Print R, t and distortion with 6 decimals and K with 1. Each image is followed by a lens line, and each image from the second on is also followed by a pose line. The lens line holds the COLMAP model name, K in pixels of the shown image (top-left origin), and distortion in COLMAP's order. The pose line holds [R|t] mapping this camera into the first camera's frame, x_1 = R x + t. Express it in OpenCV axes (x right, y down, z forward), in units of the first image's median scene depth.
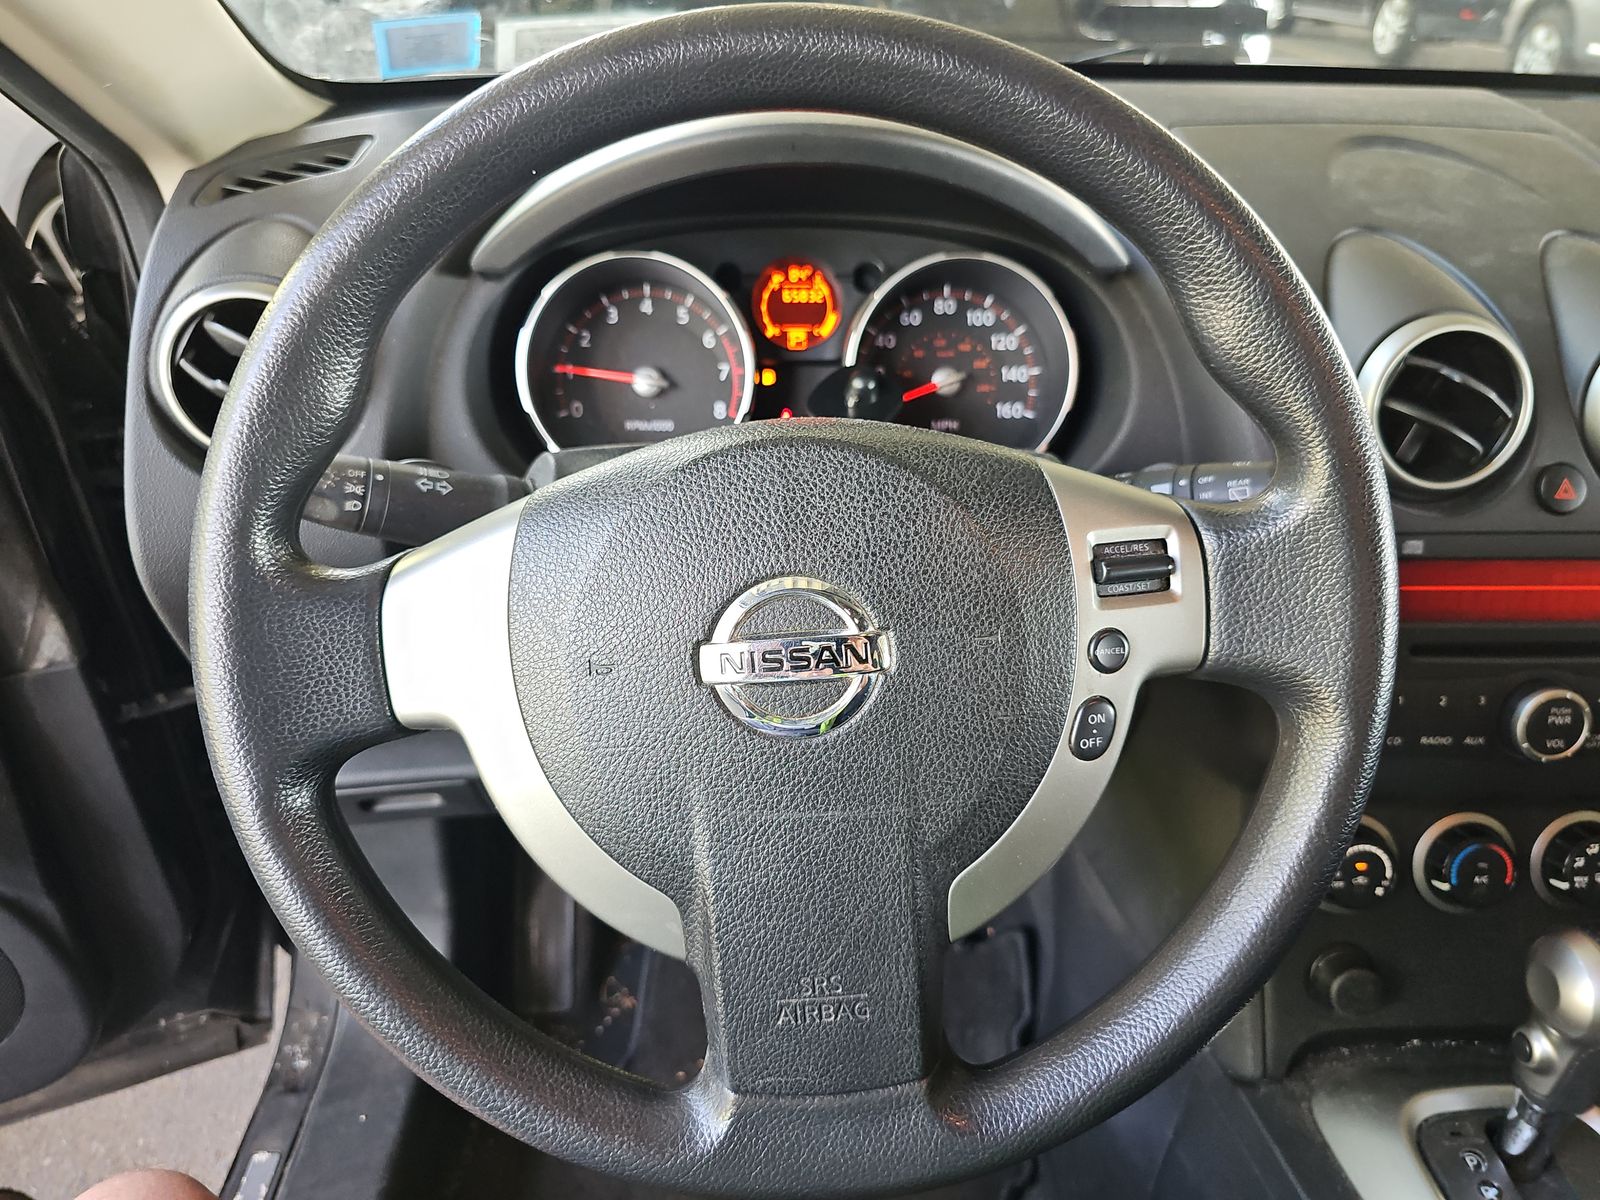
lens RADIAL K [[1077.0, 0, 801.7], [0, 1077.0, 595.0], [0, 0, 1]] dist [0.034254, -0.033501]
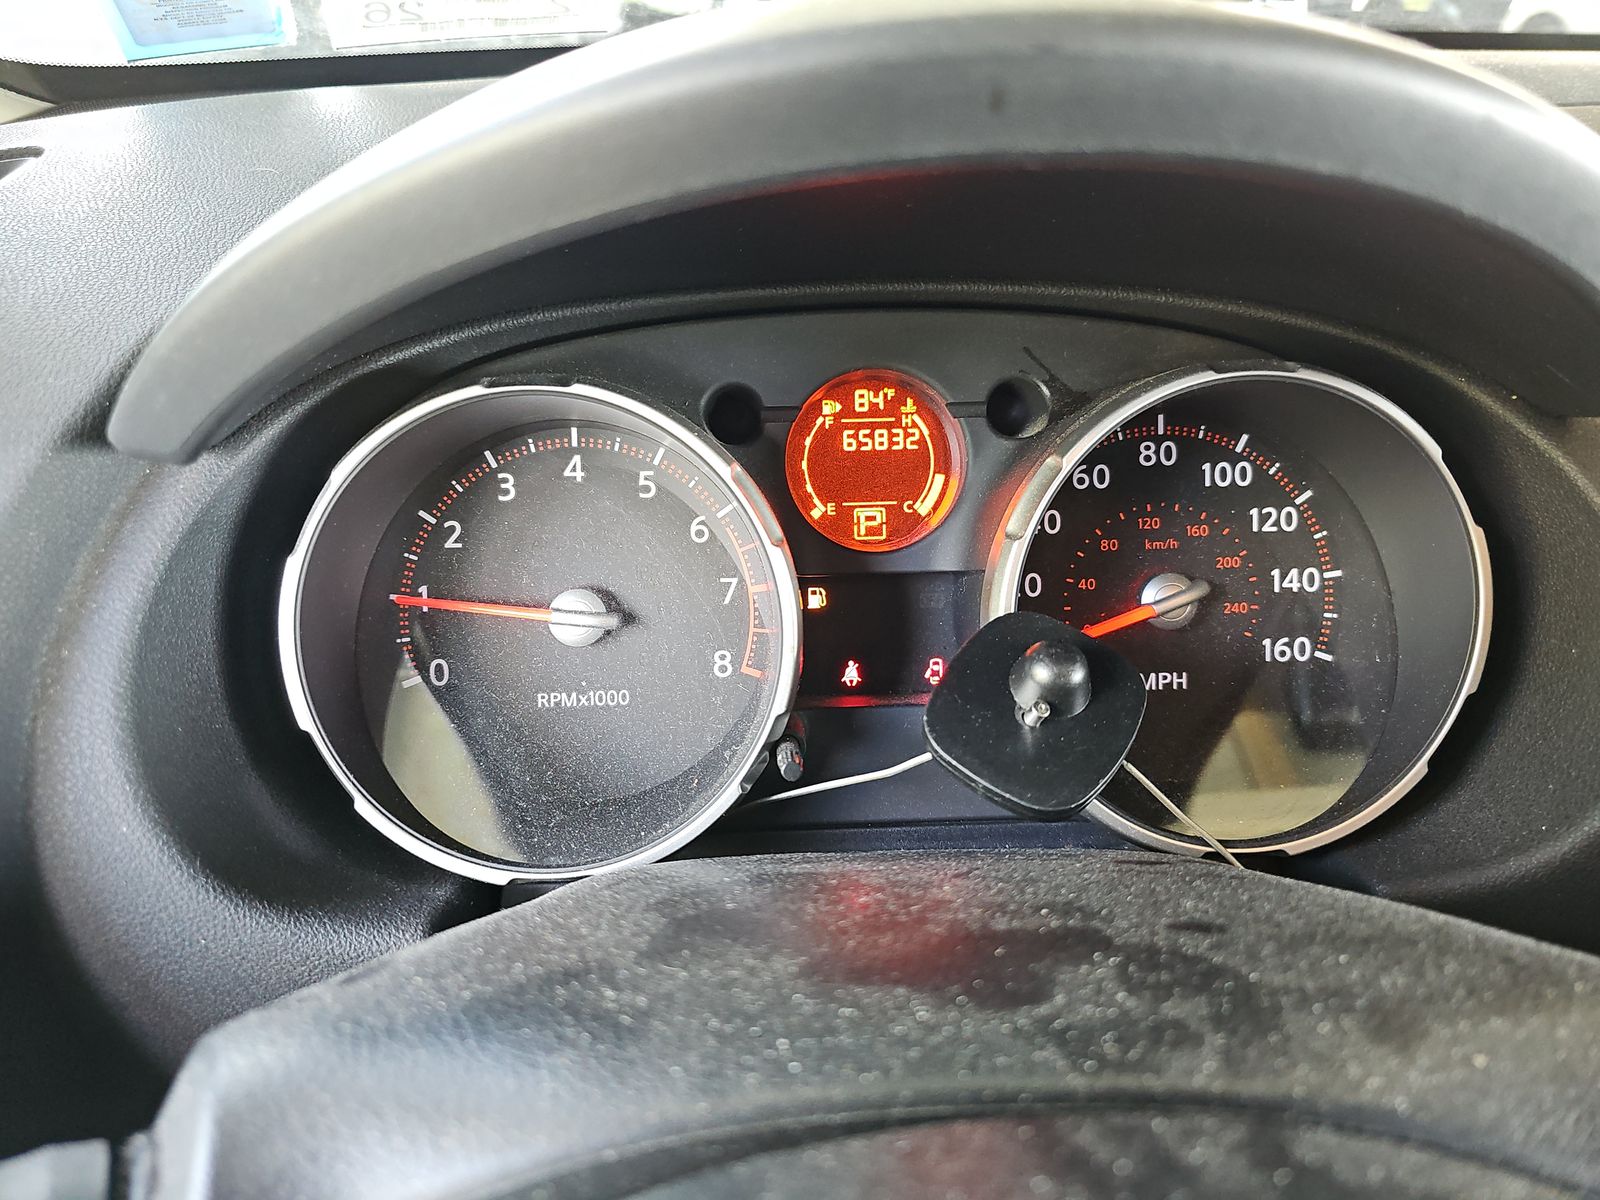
lens RADIAL K [[1077.0, 0, 797.3], [0, 1077.0, 610.1], [0, 0, 1]] dist [0.034254, -0.033501]
pose [[0.999734, -0.022903, 0.002685, -0.042115], [0.022963, 0.999428, -0.024824, -0.188165], [-0.002115, 0.024879, 0.999688, 0.499823]]
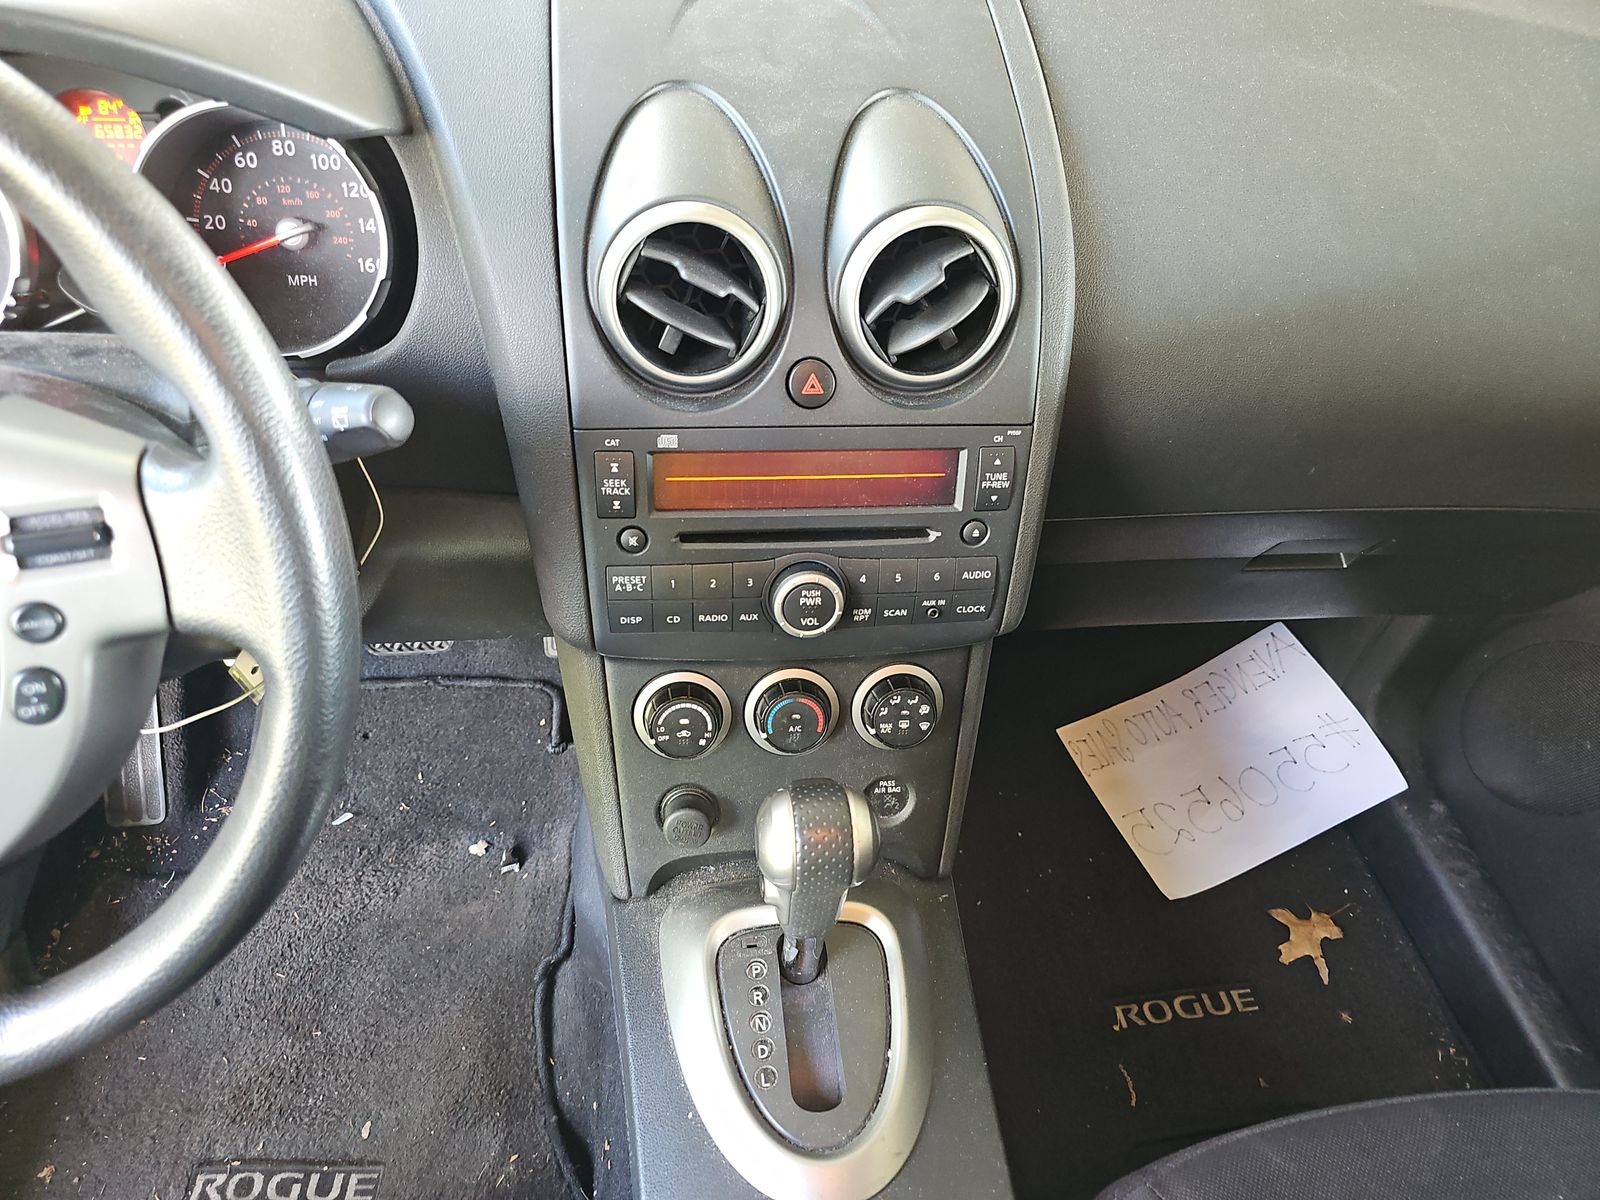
lens RADIAL K [[1077.0, 0, 800.7], [0, 1077.0, 584.5], [0, 0, 1]] dist [0.034254, -0.033501]
pose [[0.995073, -0.016847, 0.097699, 0.485335], [-0.005609, 0.974310, 0.225140, -0.117695], [-0.098982, -0.224579, 0.969416, -0.026289]]
